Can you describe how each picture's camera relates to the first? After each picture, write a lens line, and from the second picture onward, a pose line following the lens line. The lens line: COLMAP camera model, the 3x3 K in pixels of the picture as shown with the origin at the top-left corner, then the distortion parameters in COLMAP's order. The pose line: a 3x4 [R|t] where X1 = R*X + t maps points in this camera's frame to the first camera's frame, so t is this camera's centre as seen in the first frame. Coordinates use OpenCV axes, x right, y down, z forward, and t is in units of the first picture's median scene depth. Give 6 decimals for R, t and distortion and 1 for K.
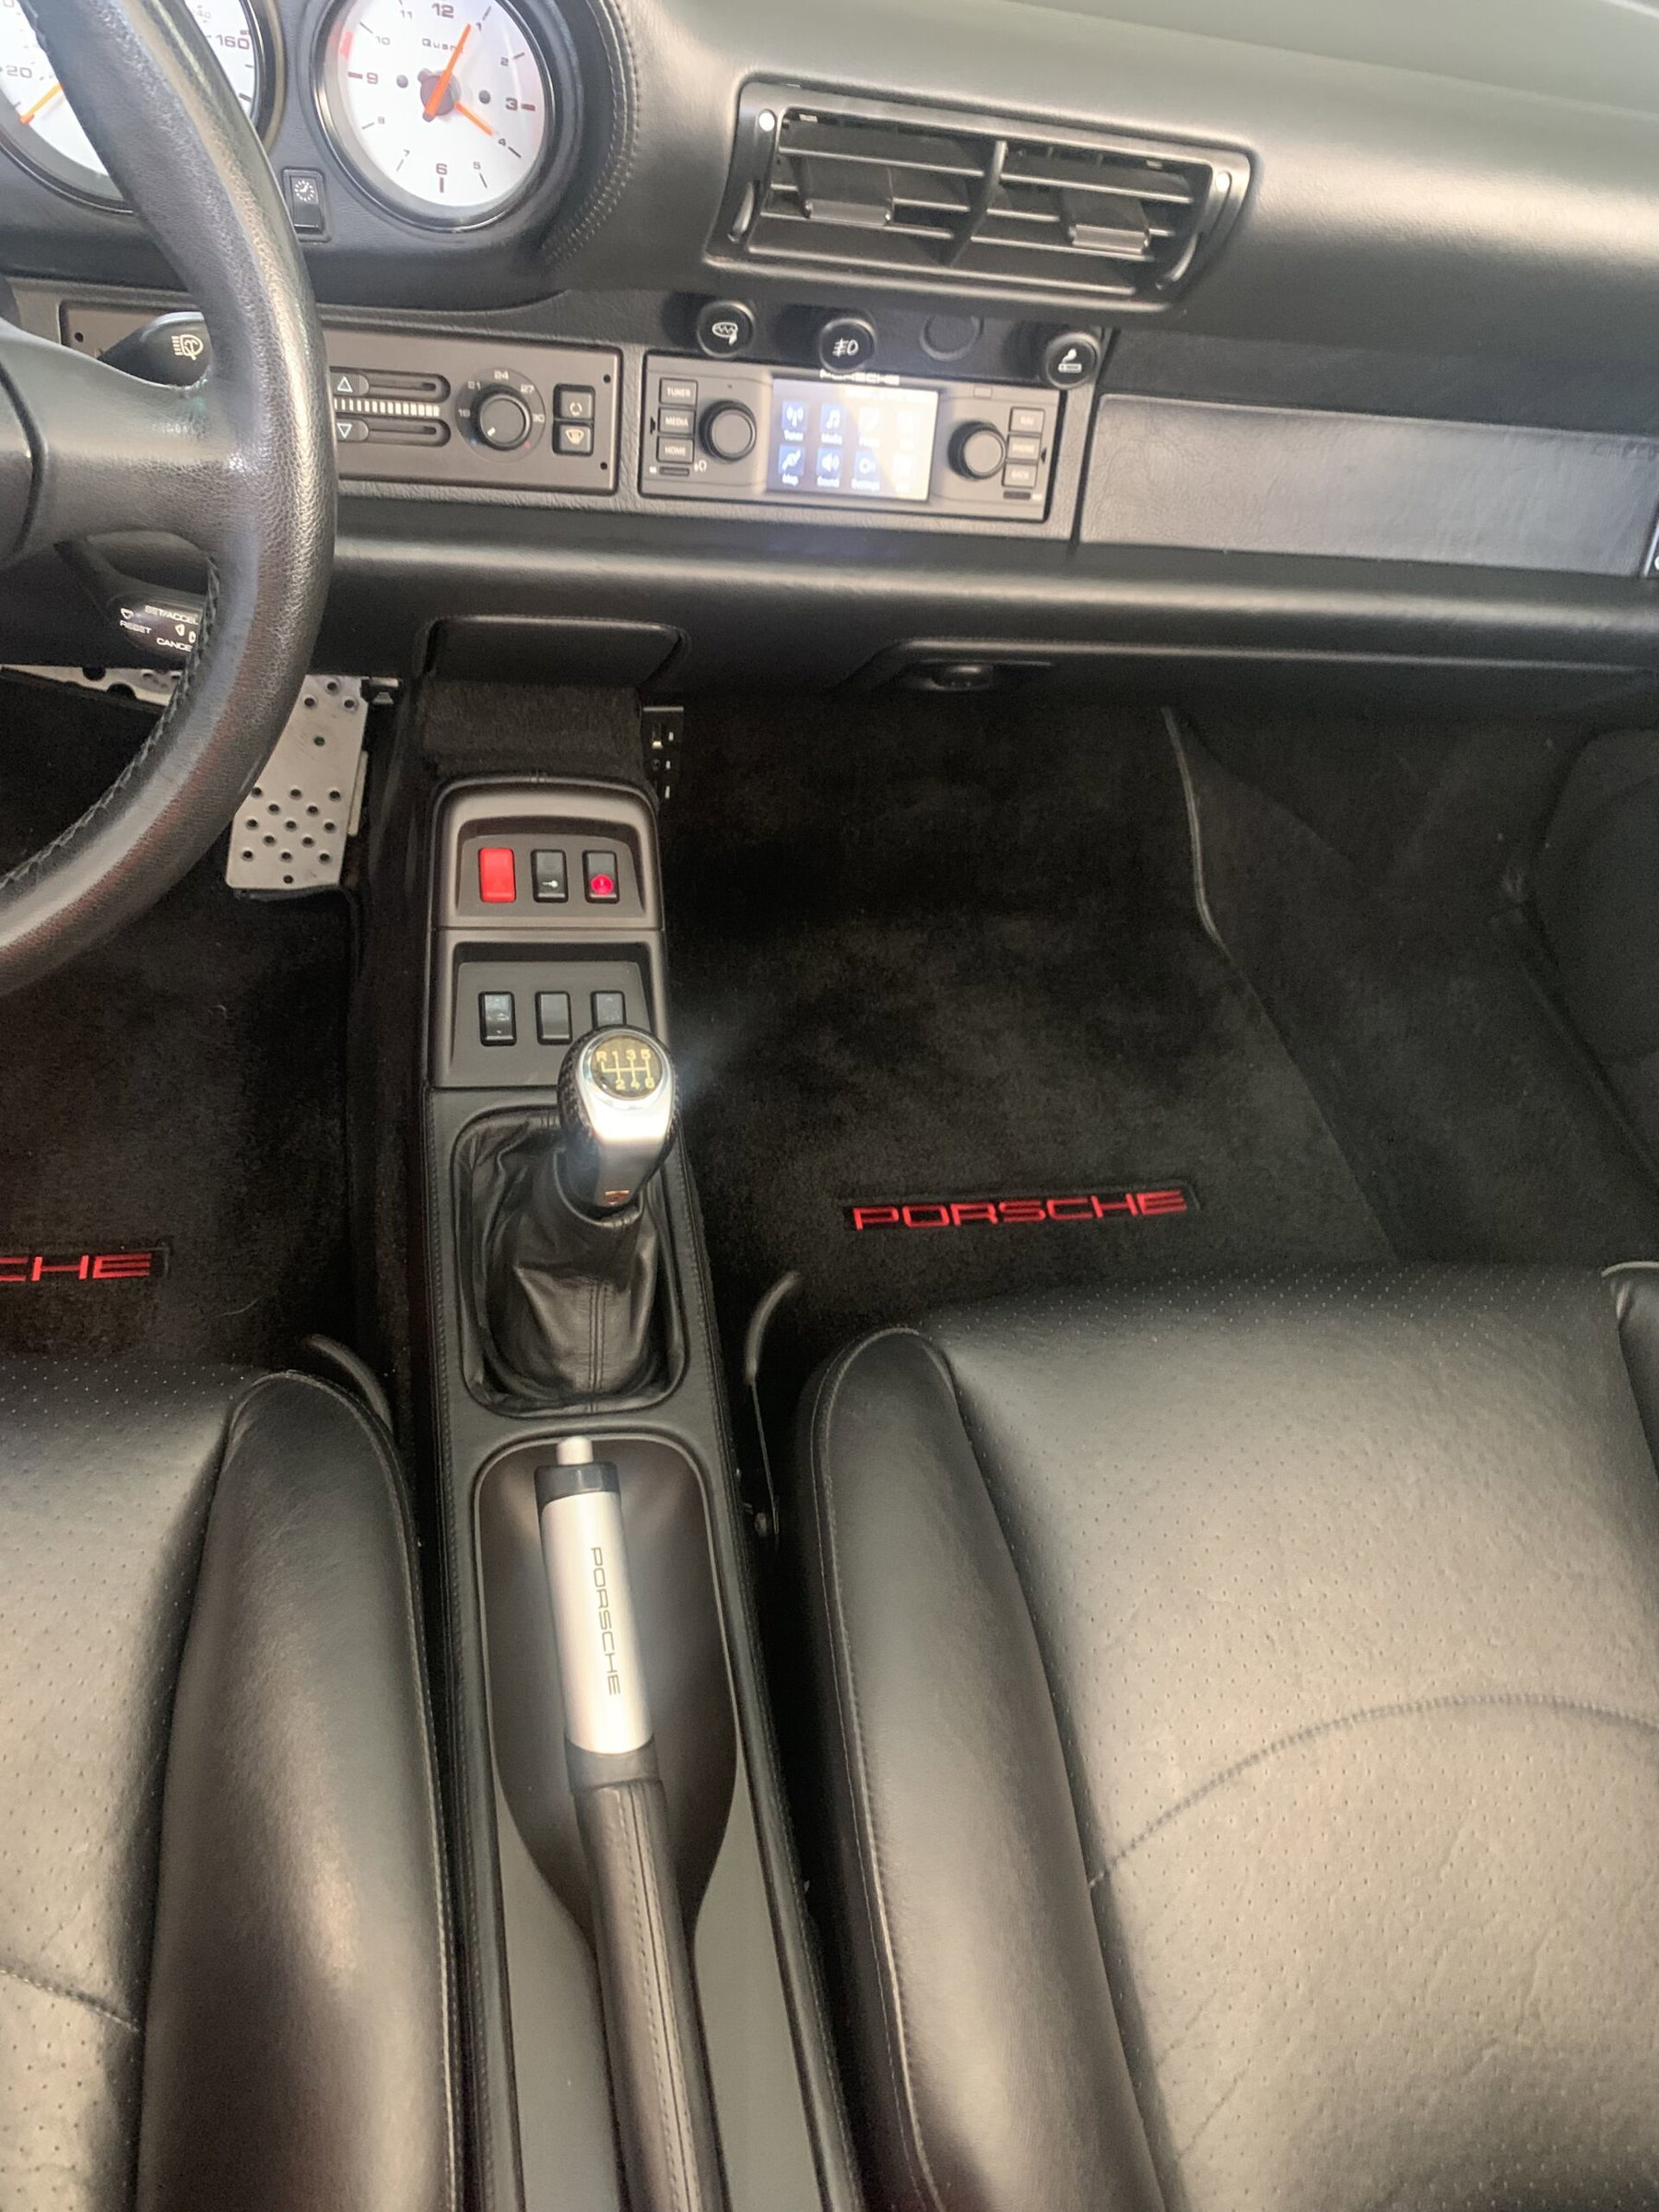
lens RADIAL K [[1715.6, 0, 822.5], [0, 1715.6, 1110.9], [0, 0, 1]] dist [0.021061, -0.014394]
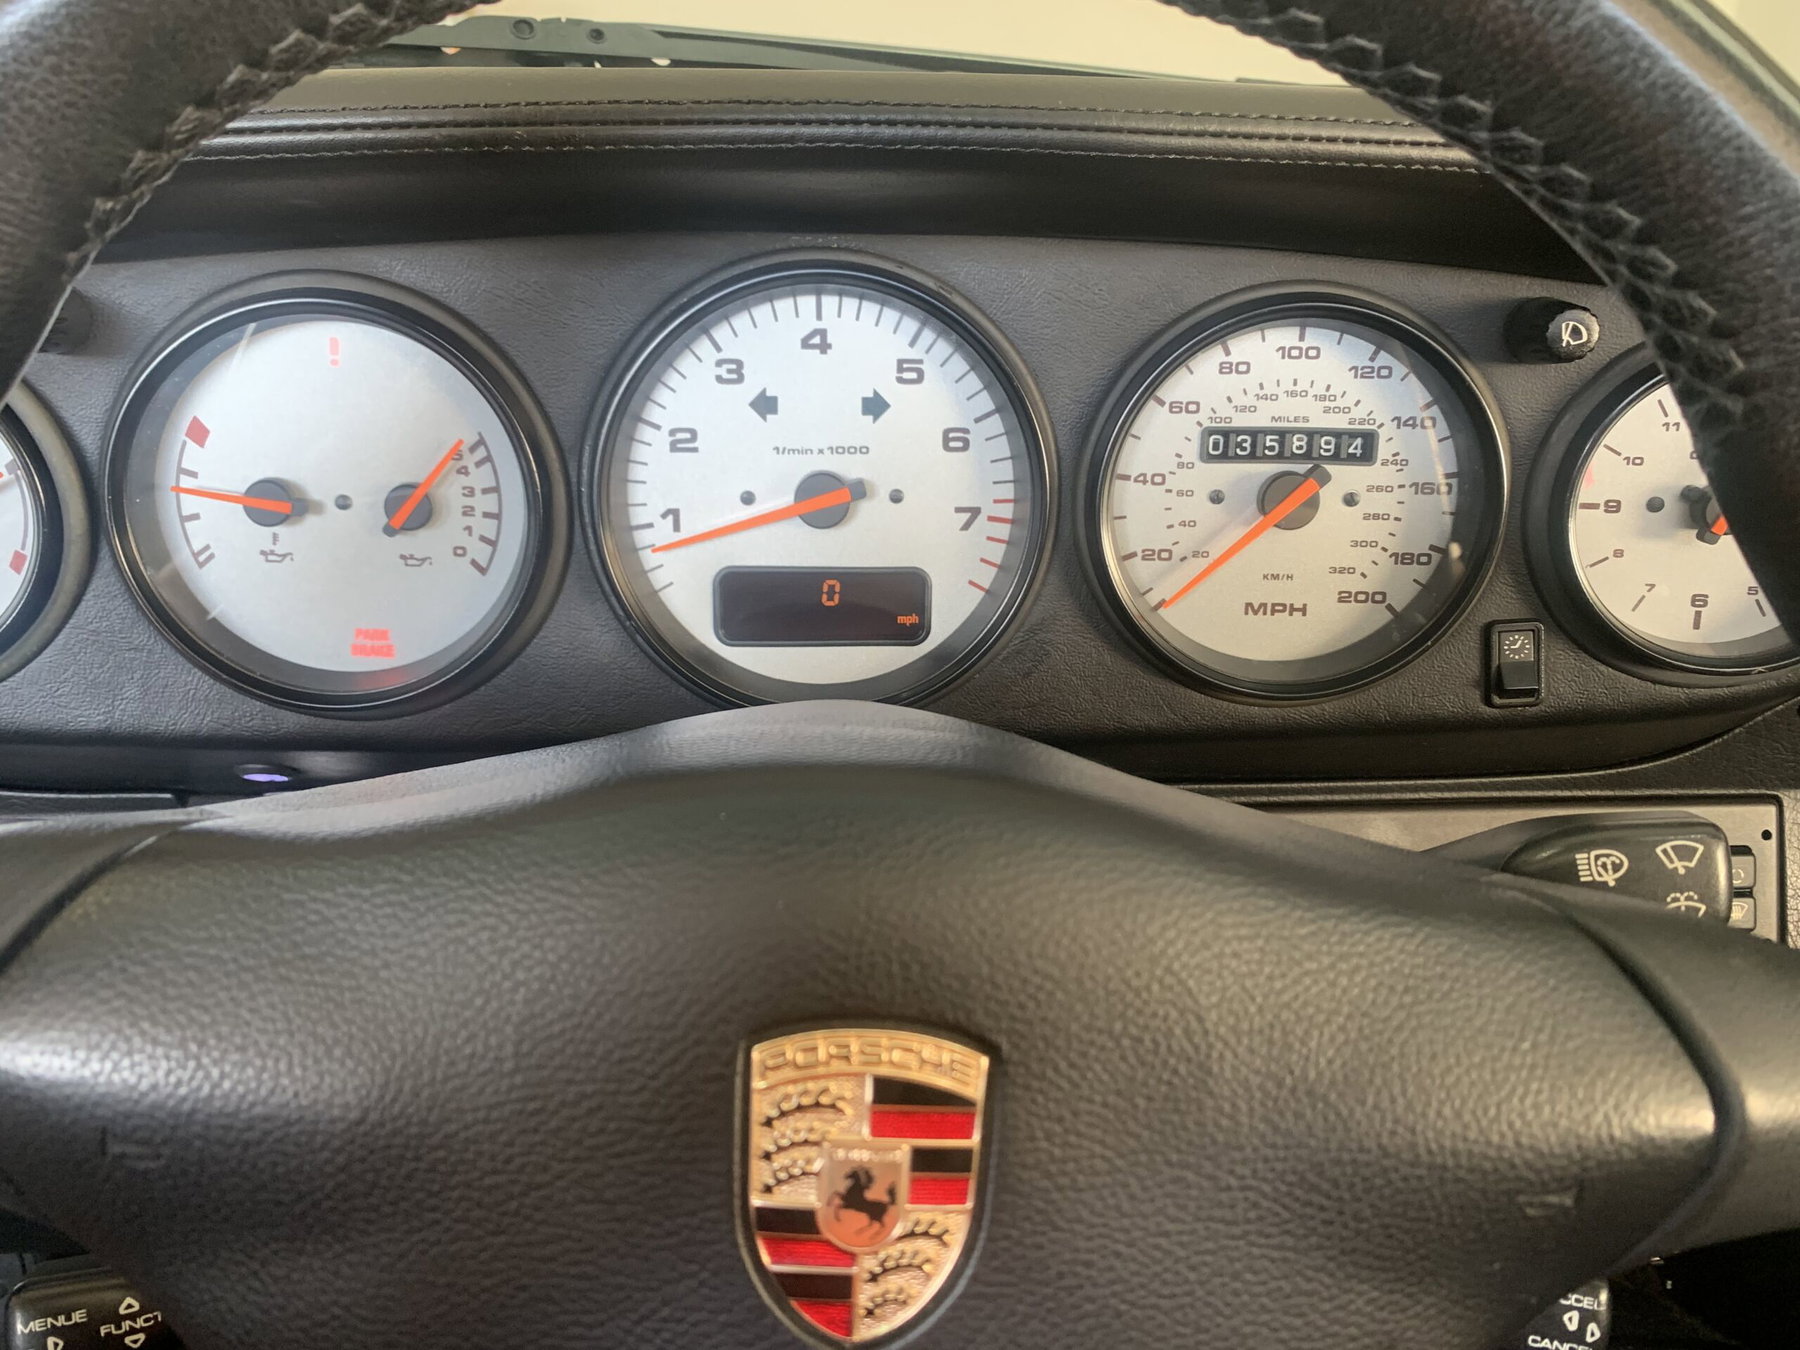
lens RADIAL K [[1403.6, 0, 900.0], [0, 1403.6, 675.0], [0, 0, 1]] dist [0.017804, -0.068529]
pose [[0.978729, -0.112015, -0.171878, -0.365509], [0.016293, 0.877581, -0.479151, -0.185222], [0.204509, 0.466159, 0.860739, 0.336155]]
